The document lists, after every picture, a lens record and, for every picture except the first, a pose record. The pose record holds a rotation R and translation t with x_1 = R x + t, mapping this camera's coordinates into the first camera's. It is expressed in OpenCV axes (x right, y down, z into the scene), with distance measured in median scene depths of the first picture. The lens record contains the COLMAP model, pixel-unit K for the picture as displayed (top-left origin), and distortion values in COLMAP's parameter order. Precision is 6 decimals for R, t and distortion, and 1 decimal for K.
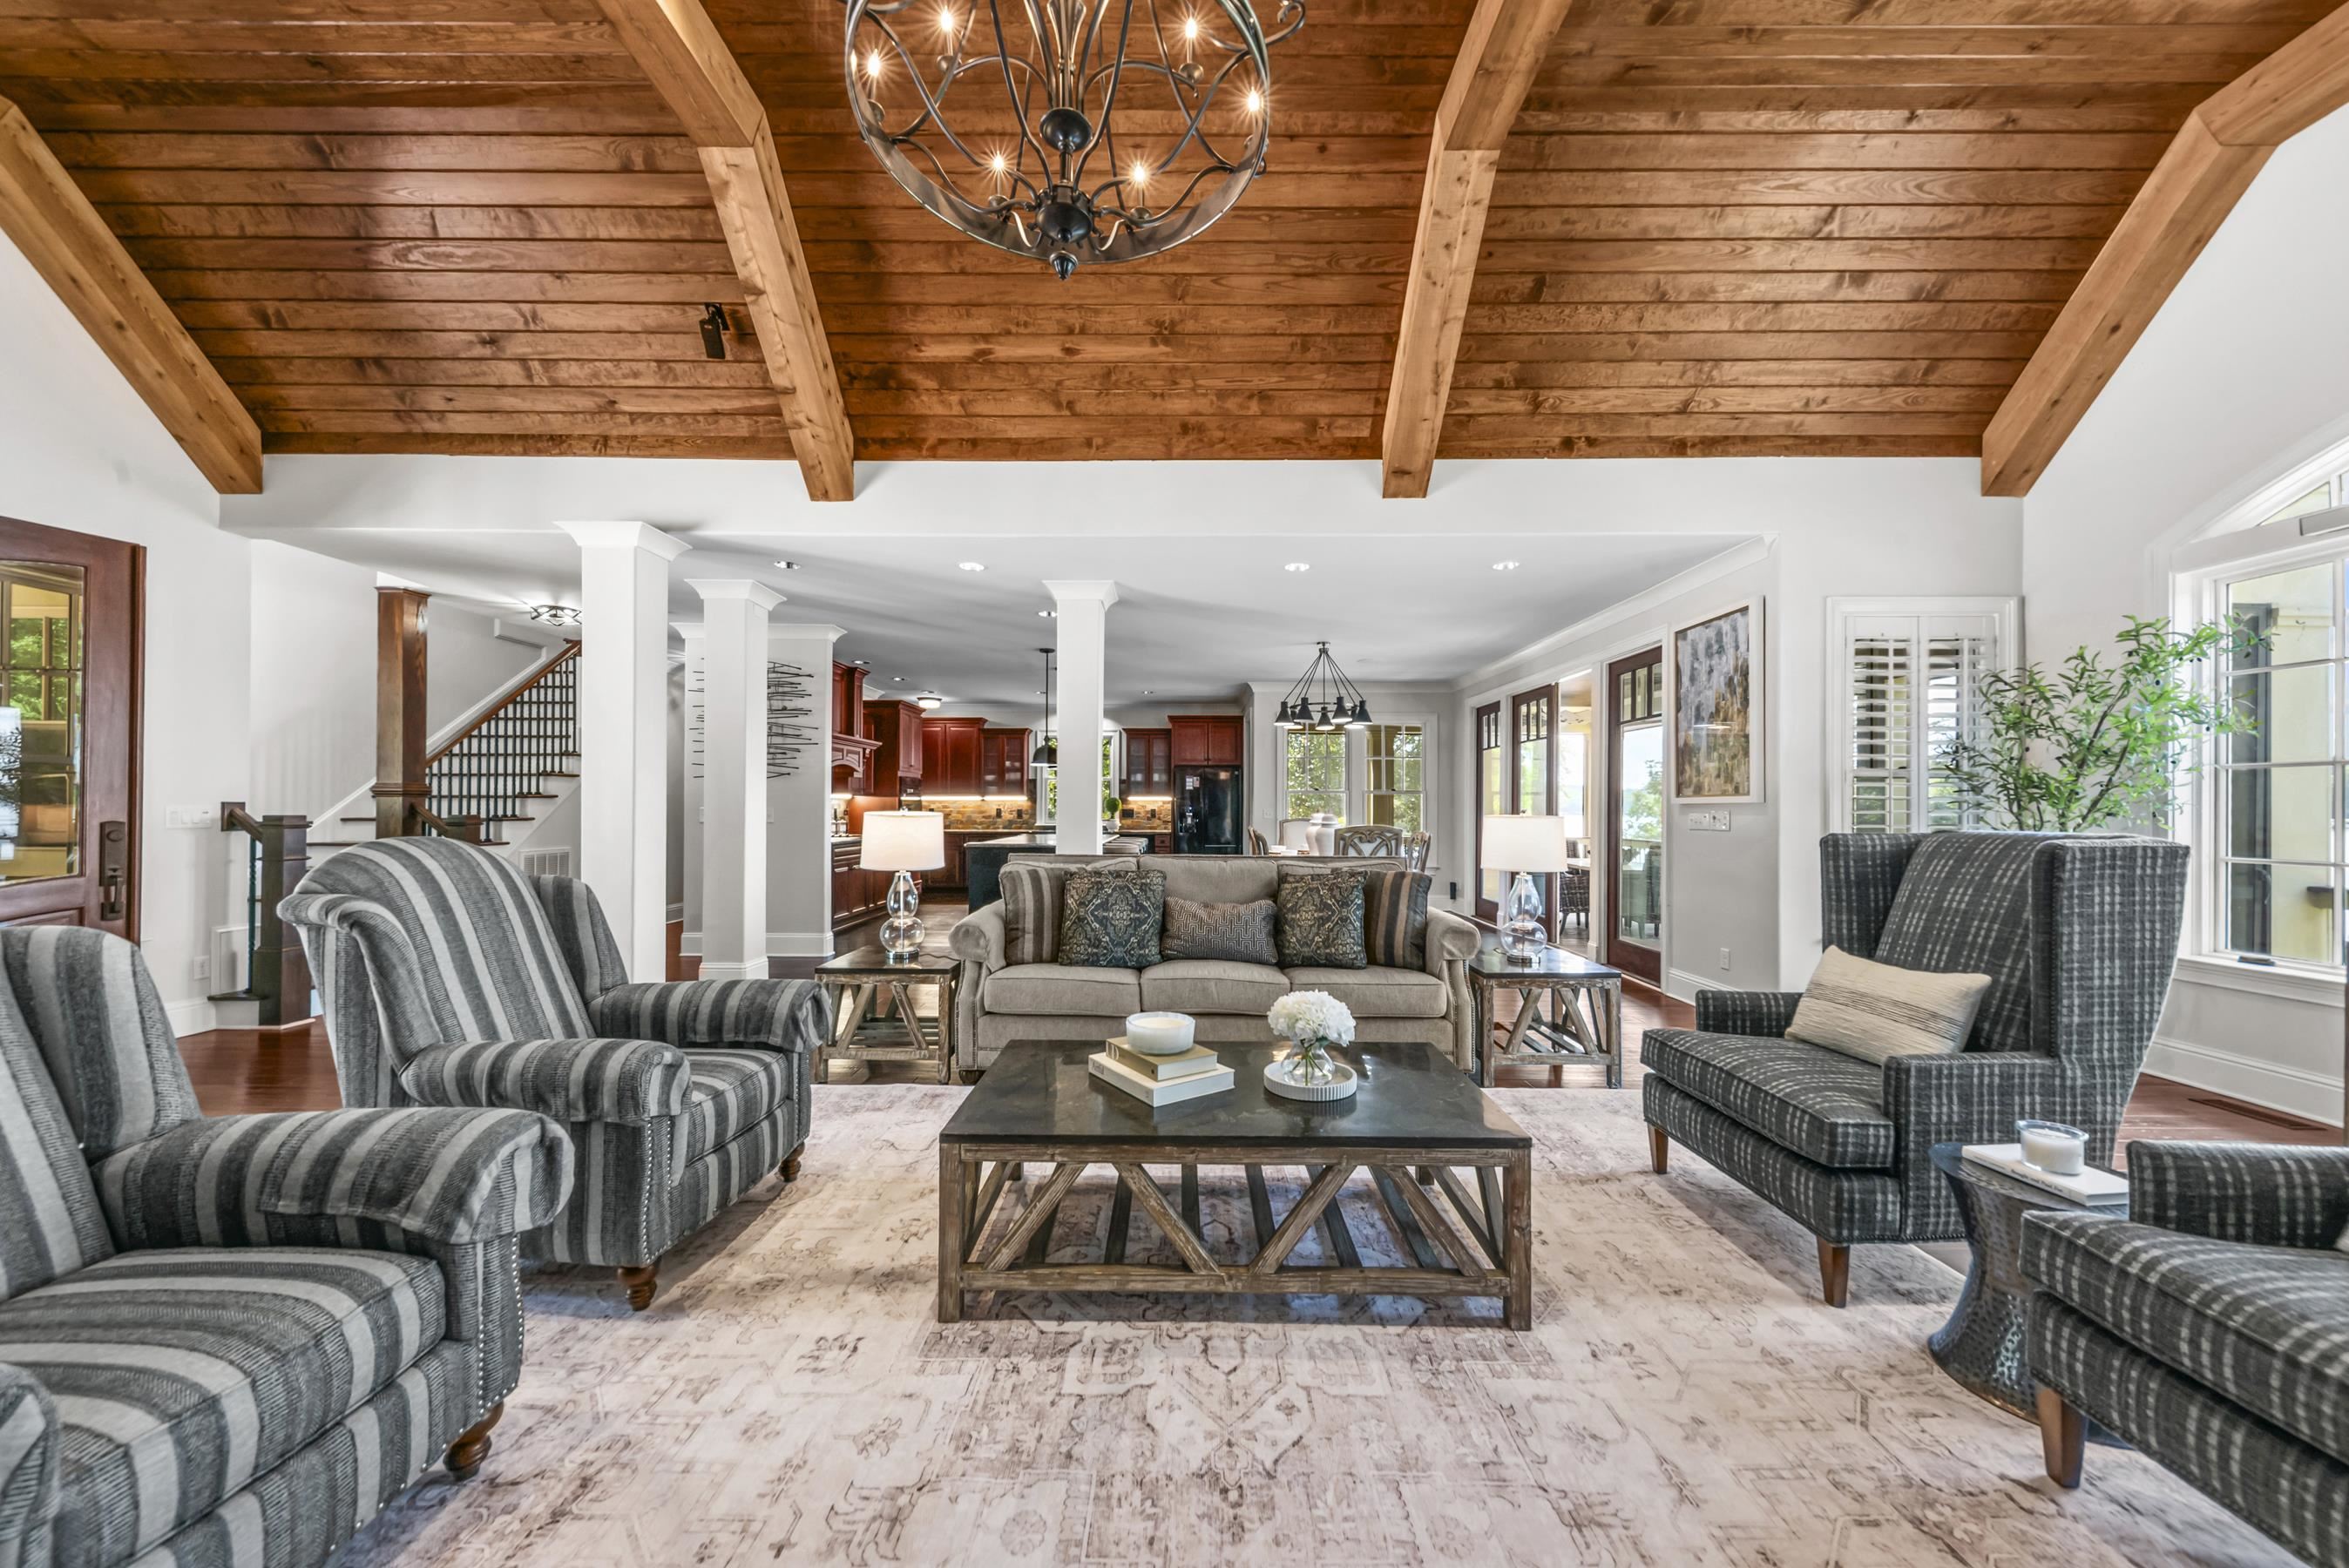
lens RADIAL K [[829.9, 0, 1189.4], [0, 829.9, 803.1], [0, 0, 1]] dist [0.008465, -0.001483]
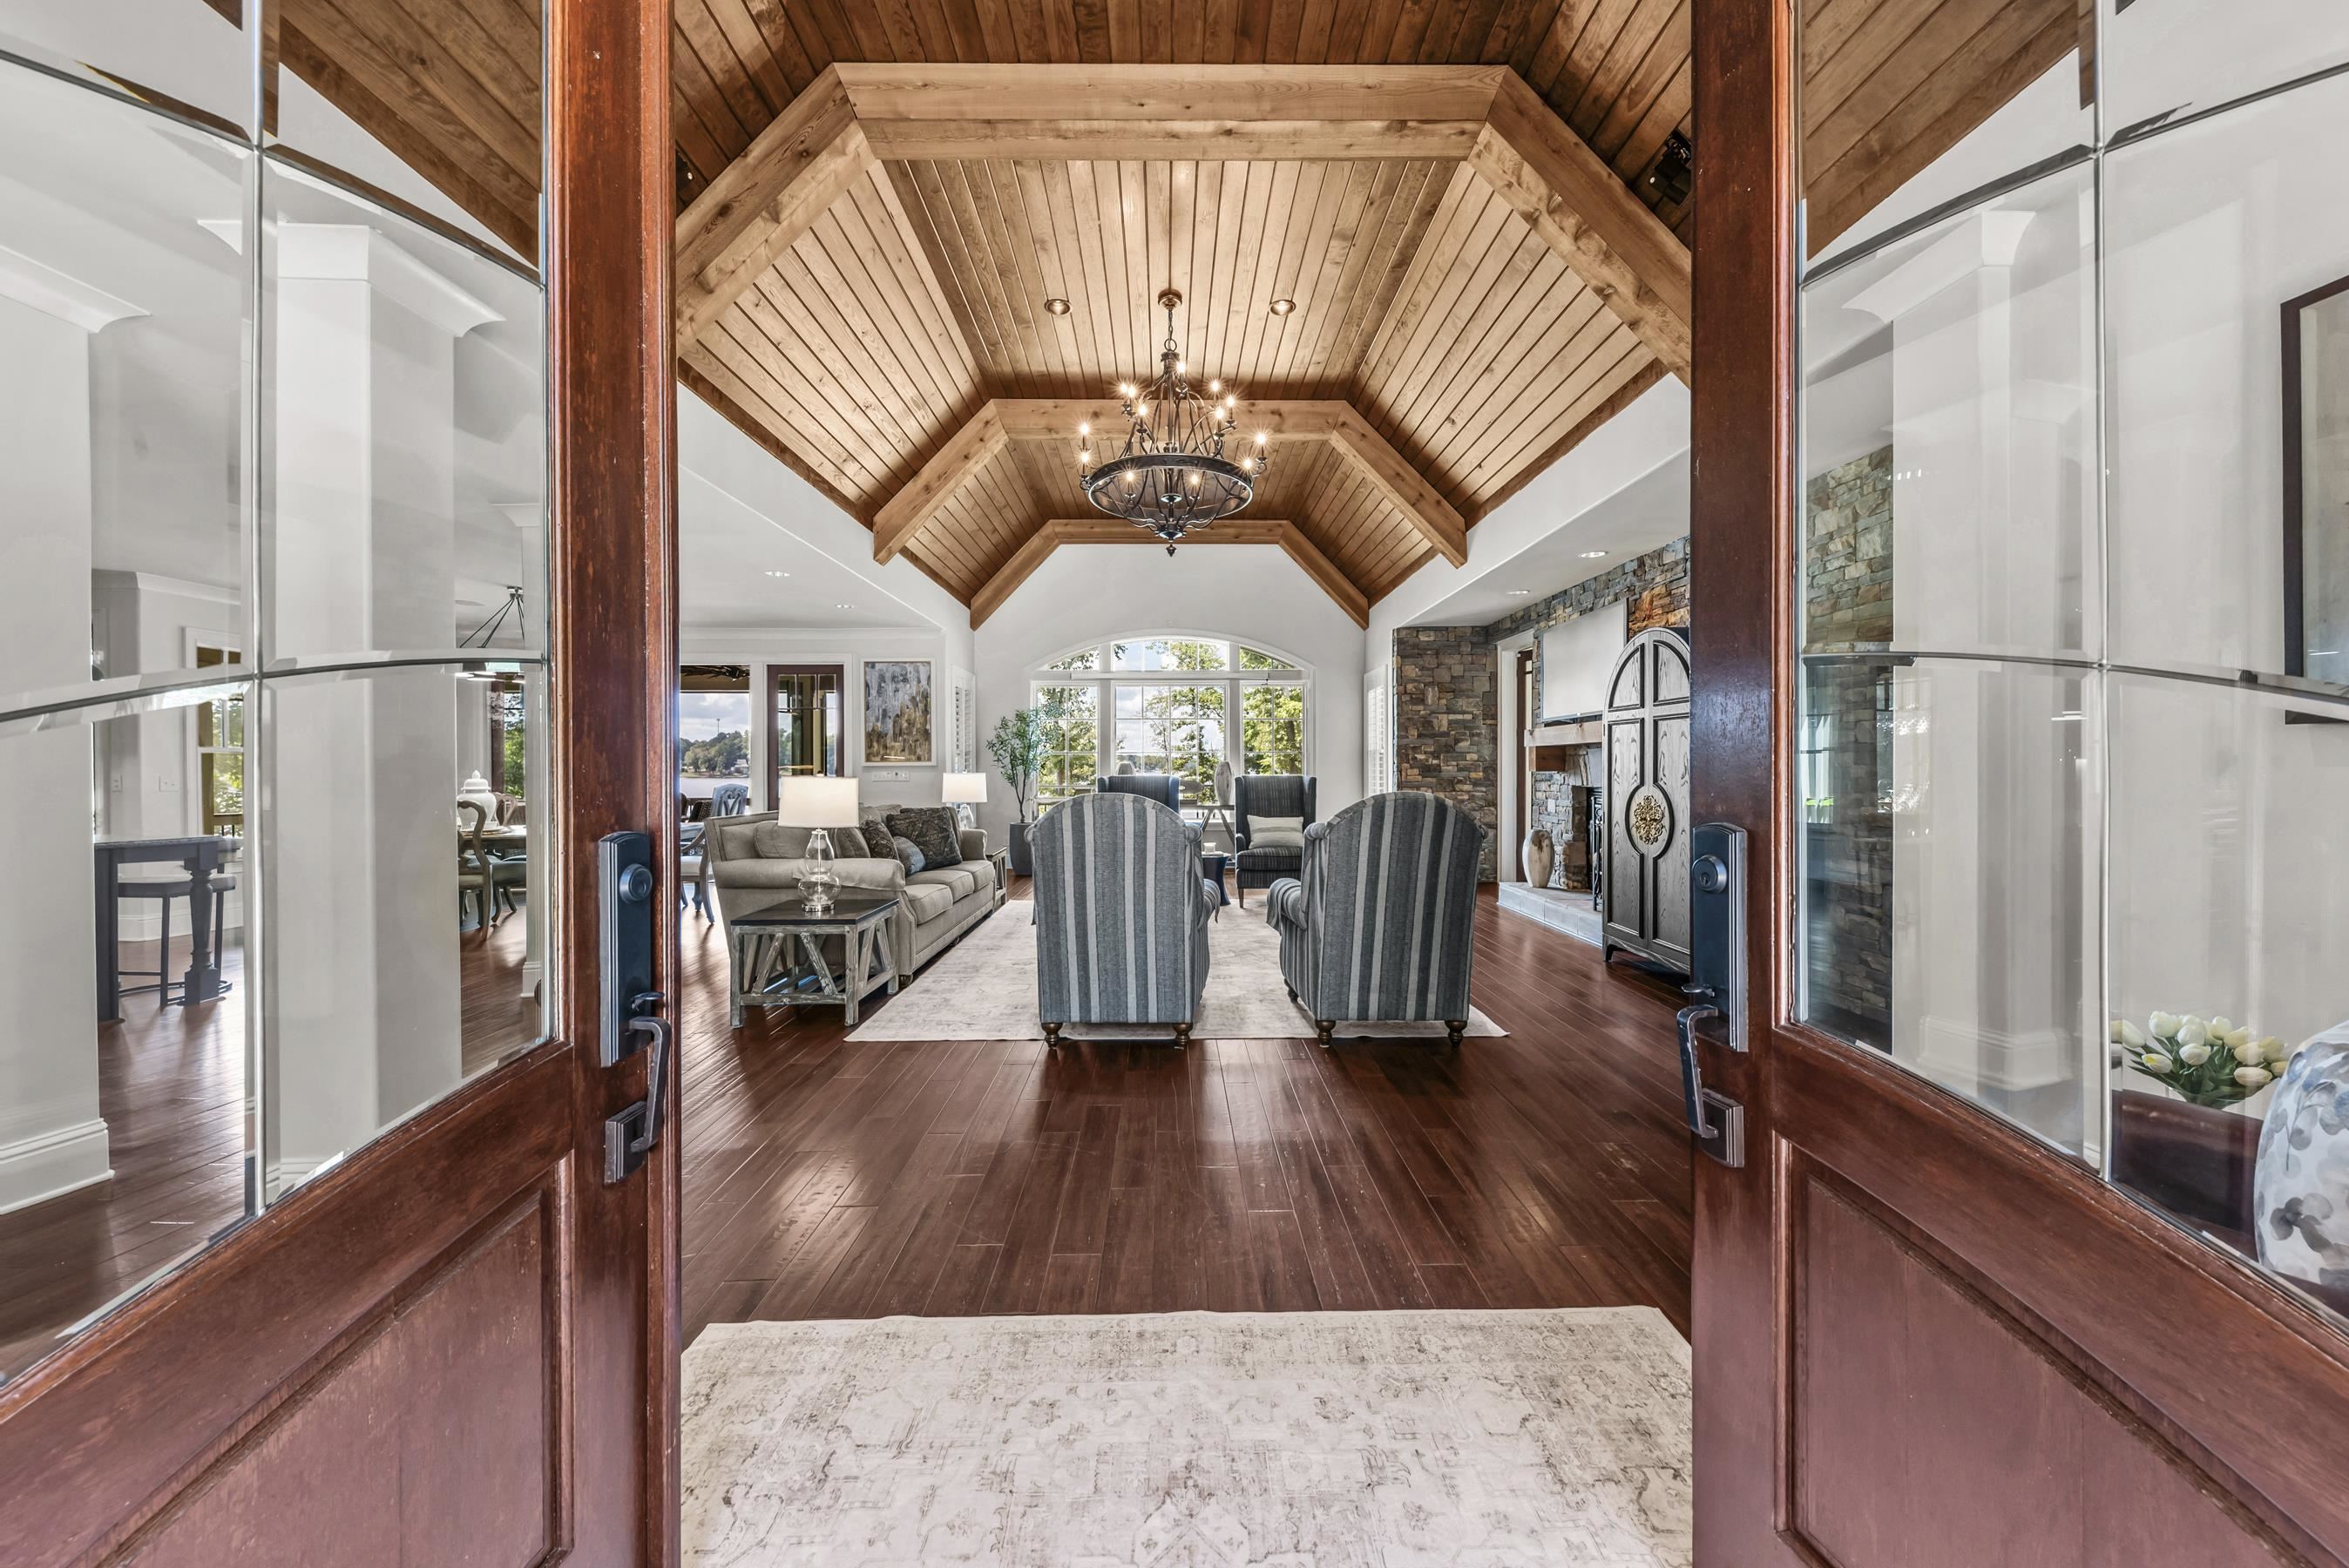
lens RADIAL K [[829.9, 0, 1169.0], [0, 829.9, 771.9], [0, 0, 1]] dist [0.008465, -0.001483]
pose [[-0.000872, -0.005263, 0.999986, -1.274554], [-0.002044, 0.999984, 0.005261, 0.001767], [-0.999998, -0.002040, -0.000883, 0.488854]]
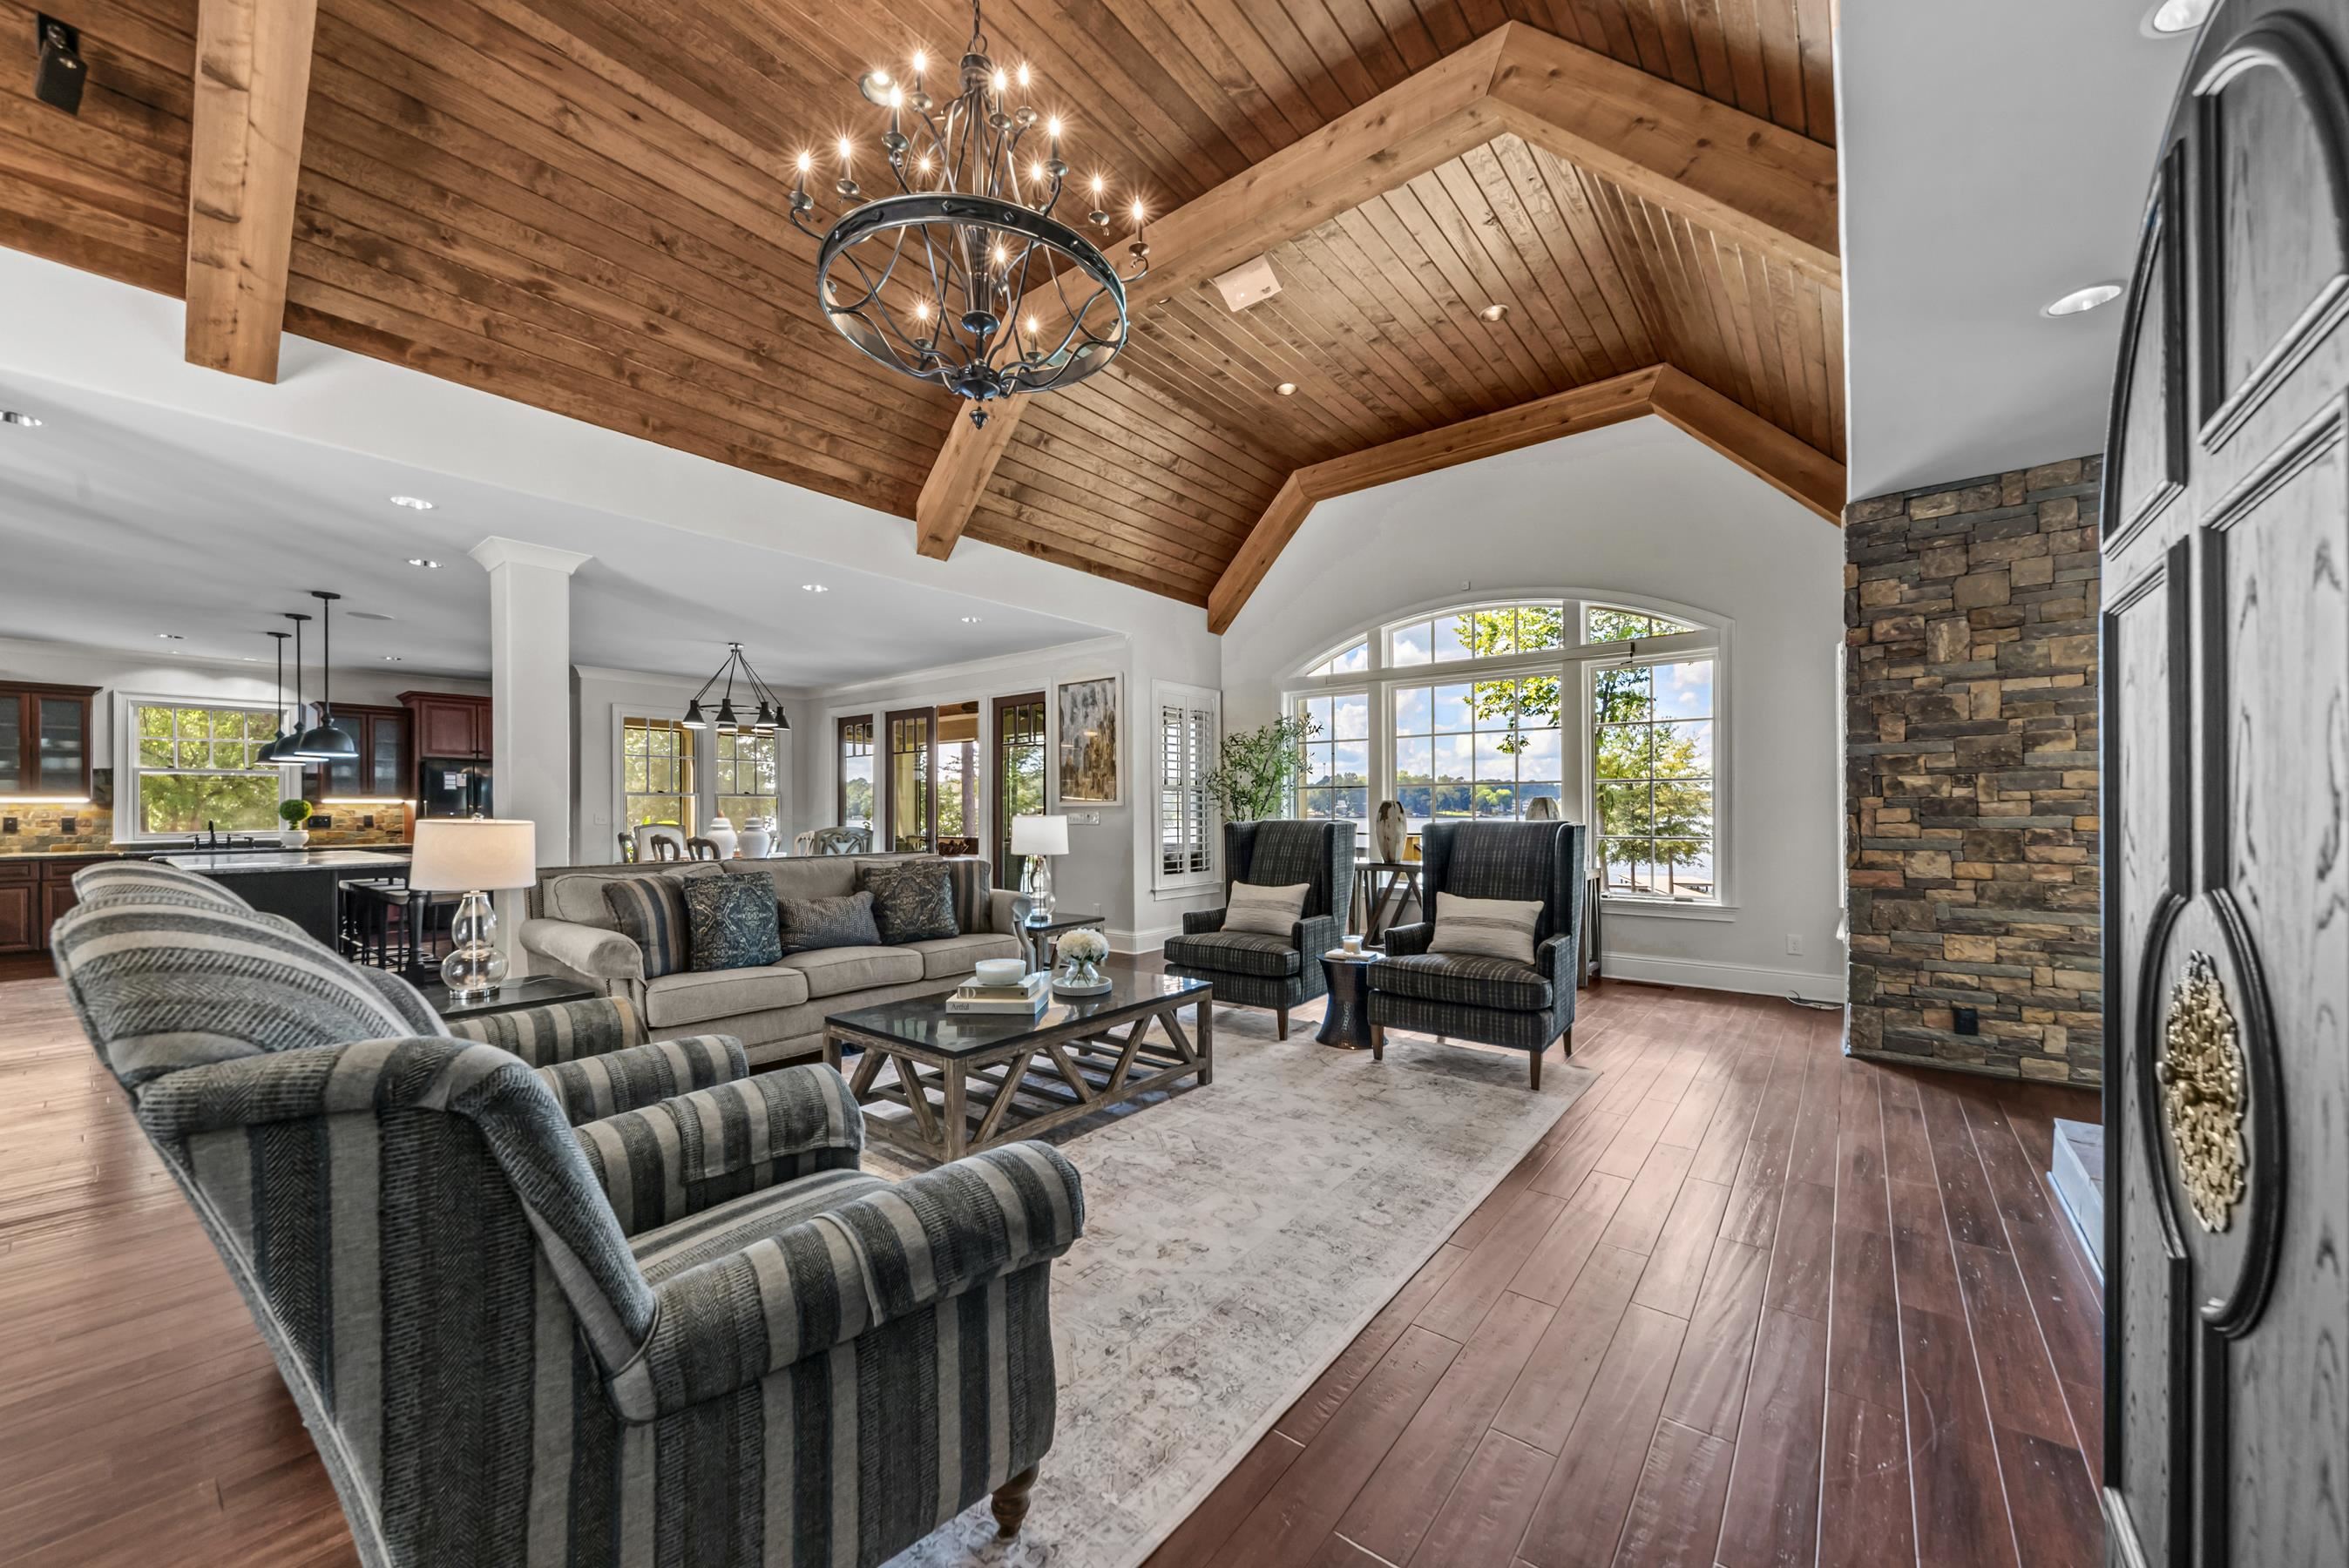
lens RADIAL K [[829.9, 0, 1184.7], [0, 829.9, 811.5], [0, 0, 1]] dist [0.008465, -0.001483]
pose [[0.622107, -0.008094, 0.782890, -0.474241], [0.002444, 0.999962, 0.008396, -0.002114], [-0.782928, -0.003310, 0.622103, -0.056755]]
